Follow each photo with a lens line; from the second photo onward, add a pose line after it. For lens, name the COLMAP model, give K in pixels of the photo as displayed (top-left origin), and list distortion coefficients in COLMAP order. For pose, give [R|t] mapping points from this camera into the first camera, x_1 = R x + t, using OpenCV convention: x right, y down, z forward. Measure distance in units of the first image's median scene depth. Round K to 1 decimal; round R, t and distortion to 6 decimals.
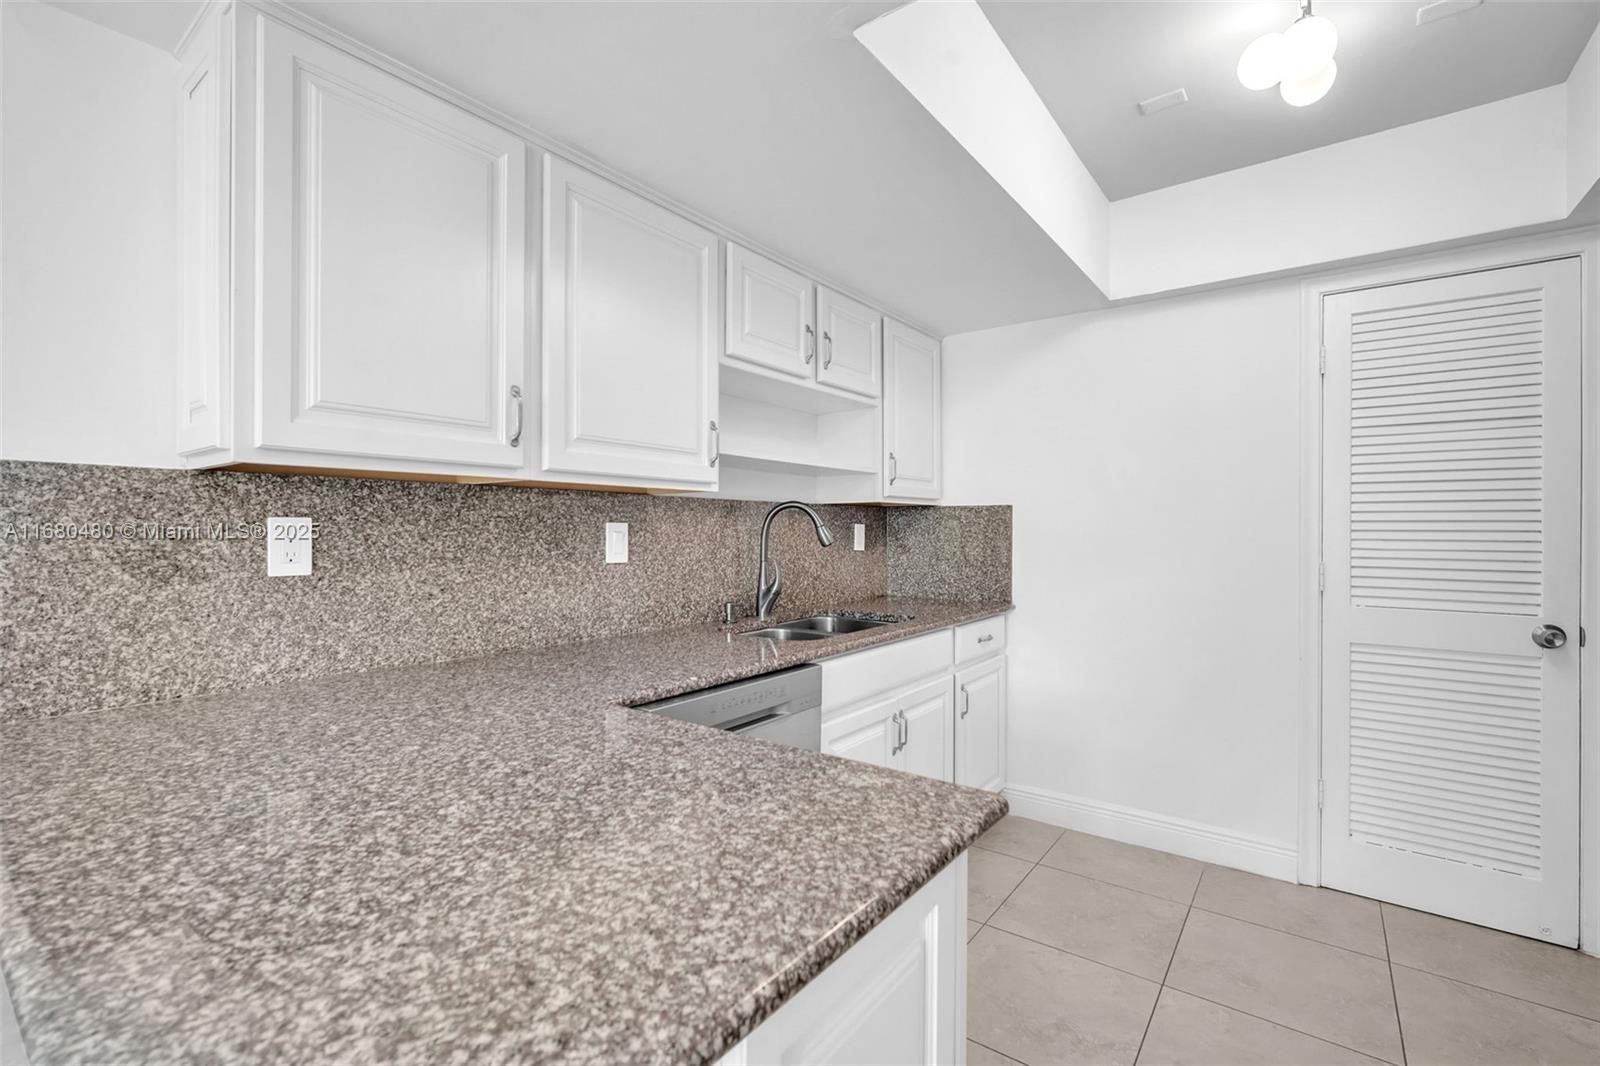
lens RADIAL K [[712.4, 0, 800.7], [0, 712.4, 528.7], [0, 0, 1]] dist [-0.009456, 0.000704]
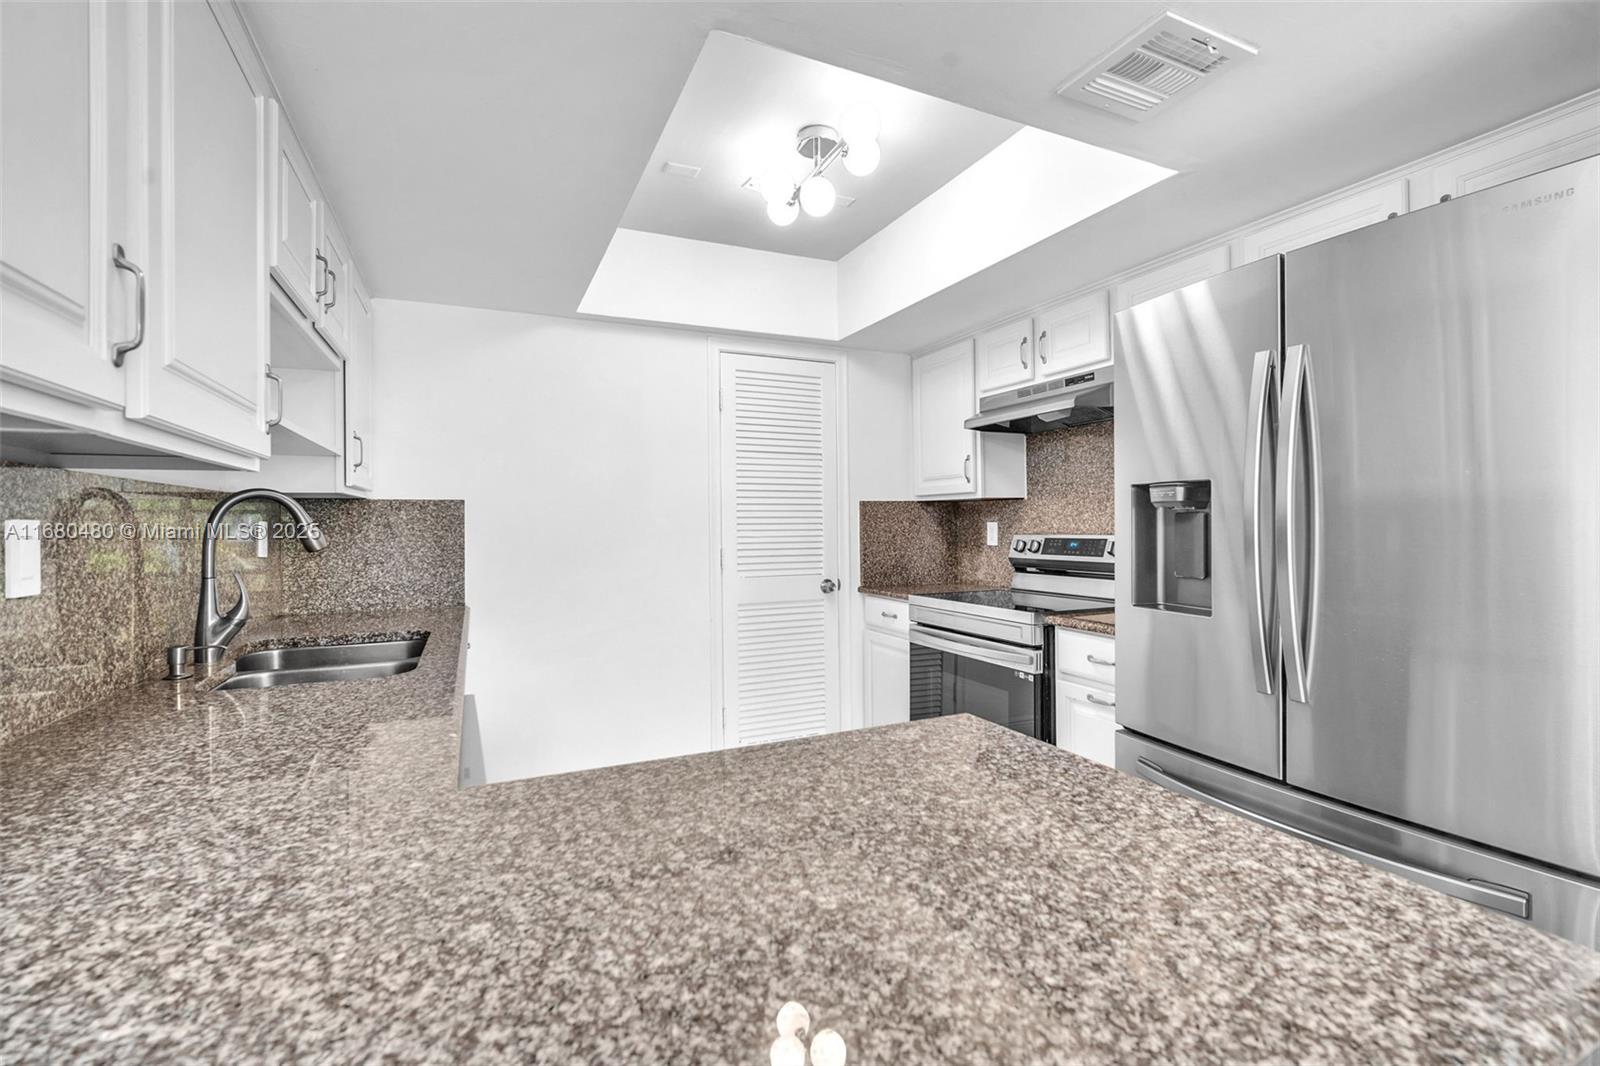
lens RADIAL K [[700.9, 0, 803.1], [0, 700.9, 530.9], [0, 0, 1]] dist [-0.010469, 0.000830]
pose [[0.474370, -0.016075, 0.880179, -0.477179], [0.008084, 0.999871, 0.013904, -0.003296], [-0.880289, 0.000520, 0.474438, 0.276521]]
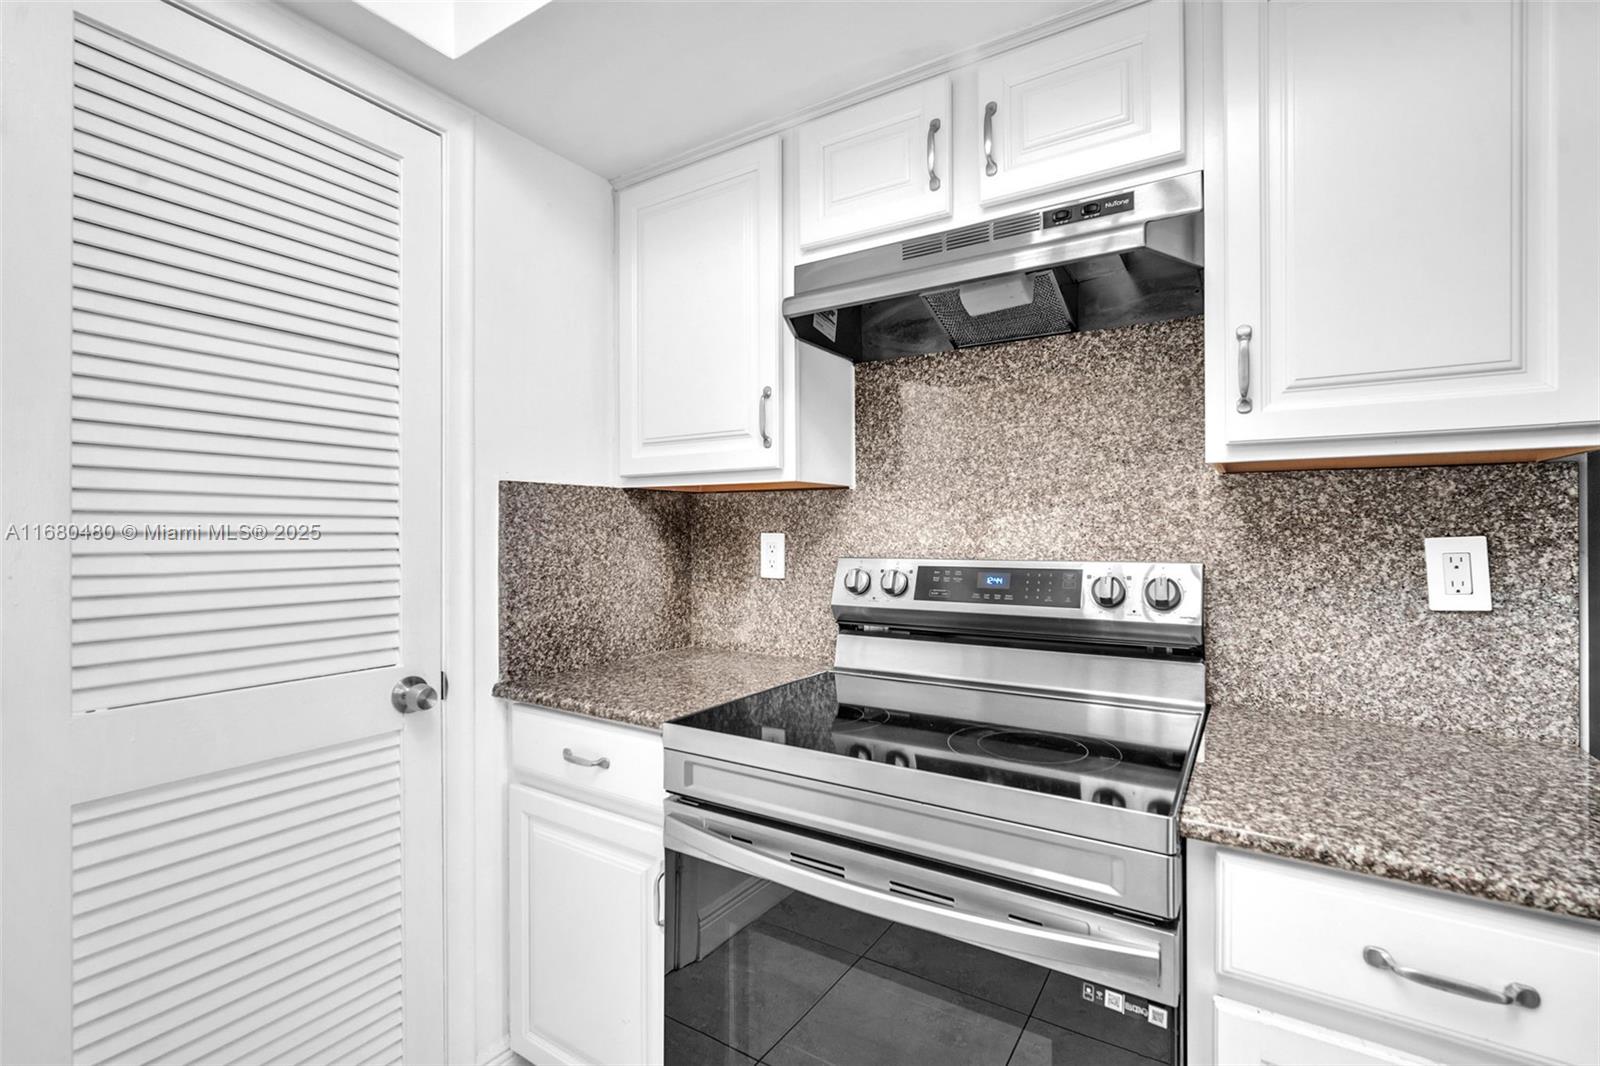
lens RADIAL K [[712.4, 0, 800.7], [0, 712.4, 528.7], [0, 0, 1]] dist [-0.009456, 0.000704]
pose [[-0.070431, 0.000814, 0.997516, 0.412574], [-0.003241, 0.999994, -0.001045, -0.001848], [-0.997511, -0.003307, -0.070427, 0.745594]]
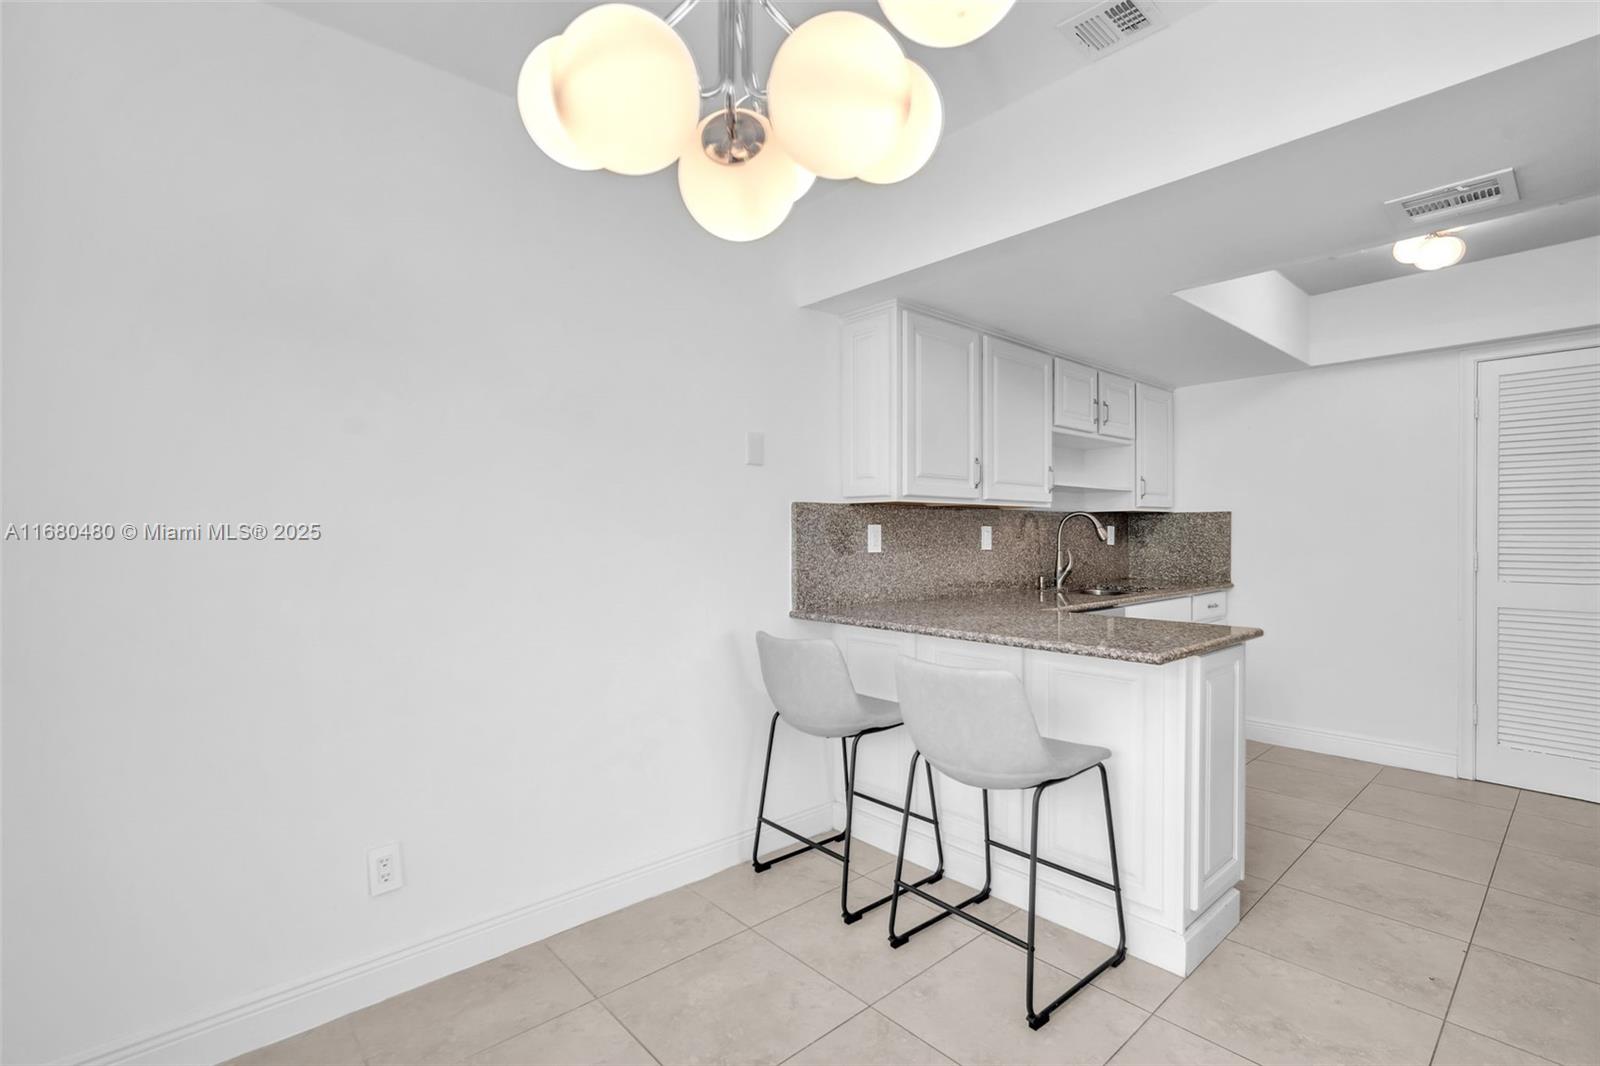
lens RADIAL K [[725.4, 0, 800.0], [0, 725.4, 533.0], [0, 0, 1]] dist [-0.014178, -0.000013]
pose [[0.978613, -0.003690, -0.205677, -0.370853], [0.004287, 0.999988, 0.002460, 0.001800], [0.205665, -0.003289, 0.978617, -0.858498]]
